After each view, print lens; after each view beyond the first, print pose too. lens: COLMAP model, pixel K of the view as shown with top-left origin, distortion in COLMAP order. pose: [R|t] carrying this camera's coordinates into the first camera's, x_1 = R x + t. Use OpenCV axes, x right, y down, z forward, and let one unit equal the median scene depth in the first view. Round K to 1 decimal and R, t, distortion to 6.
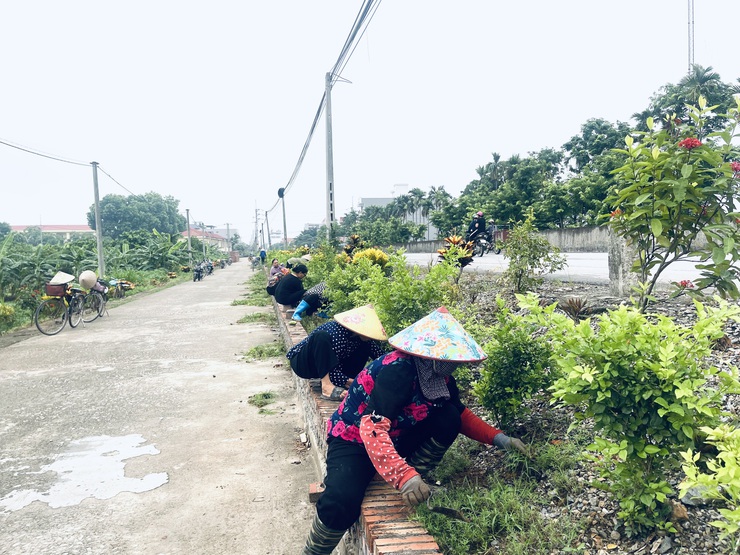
lens RADIAL K [[540.0, 0, 373.0], [0, 540.0, 277.9], [0, 0, 1]] dist [0.004490, -0.000983]
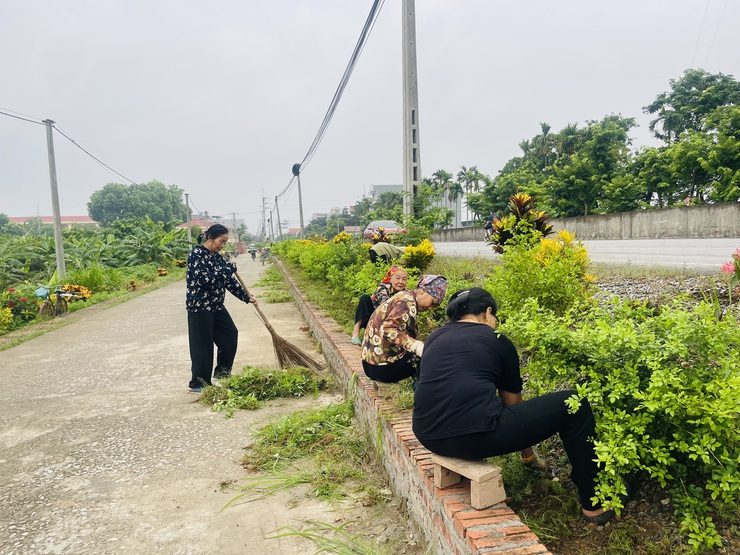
lens RADIAL K [[540.0, 0, 367.8], [0, 540.0, 278.0], [0, 0, 1]] dist [0.004490, -0.000983]
pose [[0.999741, -0.006241, -0.021878, -0.034383], [0.006644, 0.999809, 0.018371, -0.005325], [0.021759, -0.018511, 0.999592, 0.137504]]
